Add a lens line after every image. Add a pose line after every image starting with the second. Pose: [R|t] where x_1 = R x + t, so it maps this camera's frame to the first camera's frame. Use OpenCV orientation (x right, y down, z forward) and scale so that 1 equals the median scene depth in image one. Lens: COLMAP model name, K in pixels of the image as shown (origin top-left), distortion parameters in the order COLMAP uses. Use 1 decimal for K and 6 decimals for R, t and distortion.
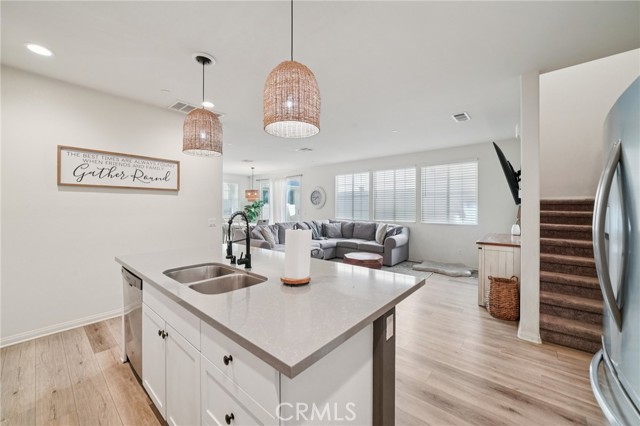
lens RADIAL K [[245.4, 0, 310.6], [0, 245.4, 208.3], [0, 0, 1]] dist [-0.012905, 0.003137]
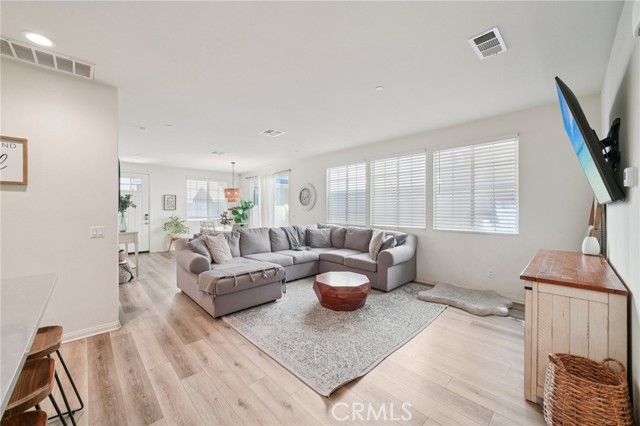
lens RADIAL K [[245.4, 0, 310.7], [0, 245.4, 209.8], [0, 0, 1]] dist [-0.012905, 0.003137]
pose [[0.995306, -0.004305, -0.096684, 0.163678], [0.004450, 0.999989, 0.001285, -0.001110], [0.096677, -0.001709, 0.995314, 0.252254]]
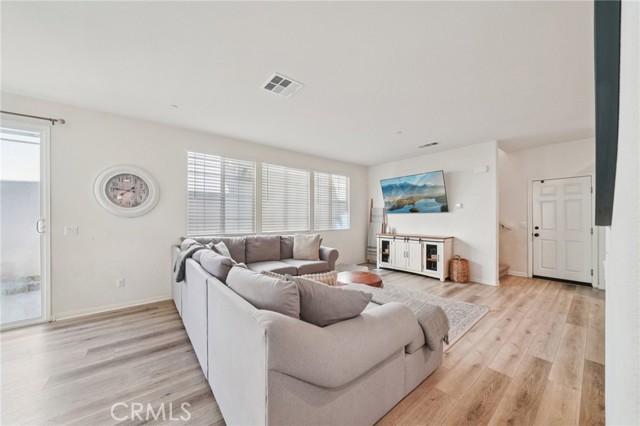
lens RADIAL K [[227.5, 0, 320.5], [0, 227.5, 220.7], [0, 0, 1]] dist [-0.017768, 0.001521]
pose [[0.168371, -0.015269, 0.985605, -0.413927], [0.005190, 0.999880, 0.014604, 0.008057], [-0.985710, 0.002656, 0.168430, 0.834108]]
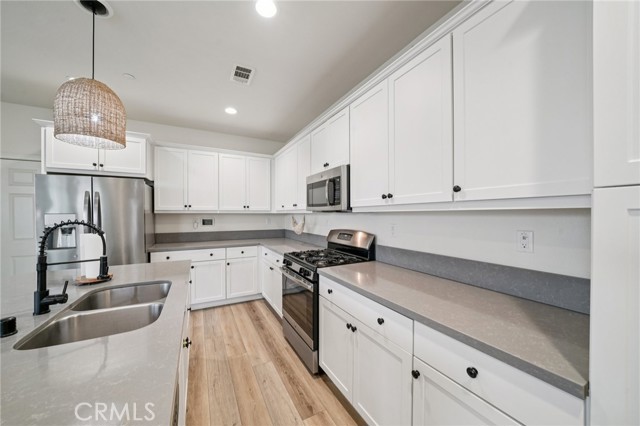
lens RADIAL K [[227.5, 0, 319.5], [0, 227.5, 215.0], [0, 0, 1]] dist [-0.017768, 0.001521]
pose [[-0.934512, -0.001442, 0.355927, -0.327945], [0.001277, 0.999972, 0.007404, -0.001806], [-0.355928, 0.007373, -0.934484, 0.376798]]
